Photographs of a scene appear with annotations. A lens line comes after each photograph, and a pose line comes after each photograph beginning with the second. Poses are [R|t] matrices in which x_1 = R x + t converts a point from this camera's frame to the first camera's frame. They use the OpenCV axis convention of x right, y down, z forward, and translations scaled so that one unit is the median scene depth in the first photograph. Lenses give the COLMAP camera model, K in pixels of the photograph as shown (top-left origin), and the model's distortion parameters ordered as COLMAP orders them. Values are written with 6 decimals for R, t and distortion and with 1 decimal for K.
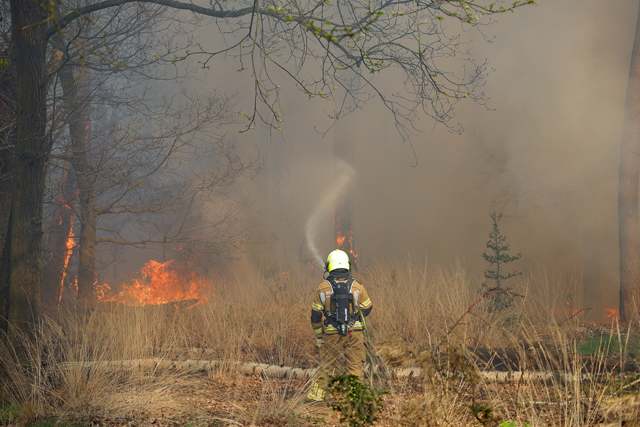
lens RADIAL K [[1870.7, 0, 320.0], [0, 1870.7, 213.5], [0, 0, 1]] dist [0.572353, 0.391011]
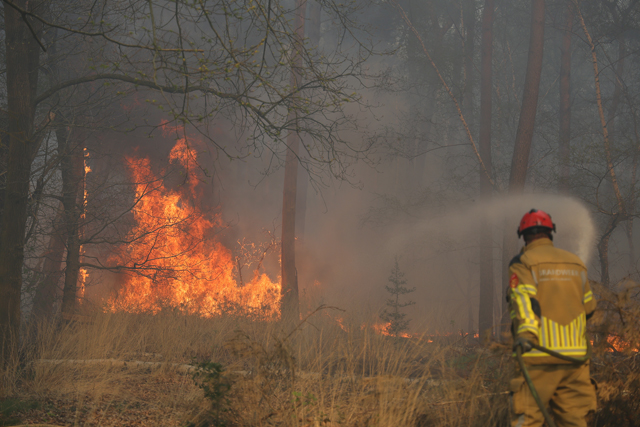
lens RADIAL K [[1660.1, 0, 320.0], [0, 1660.1, 213.5], [0, 0, 1]] dist [0.455179, 0.385284]
pose [[0.999321, 0.036845, -0.000255, 0.049735], [-0.036841, 0.999060, -0.022862, -0.000065], [-0.000588, 0.022856, 0.999739, -0.129590]]
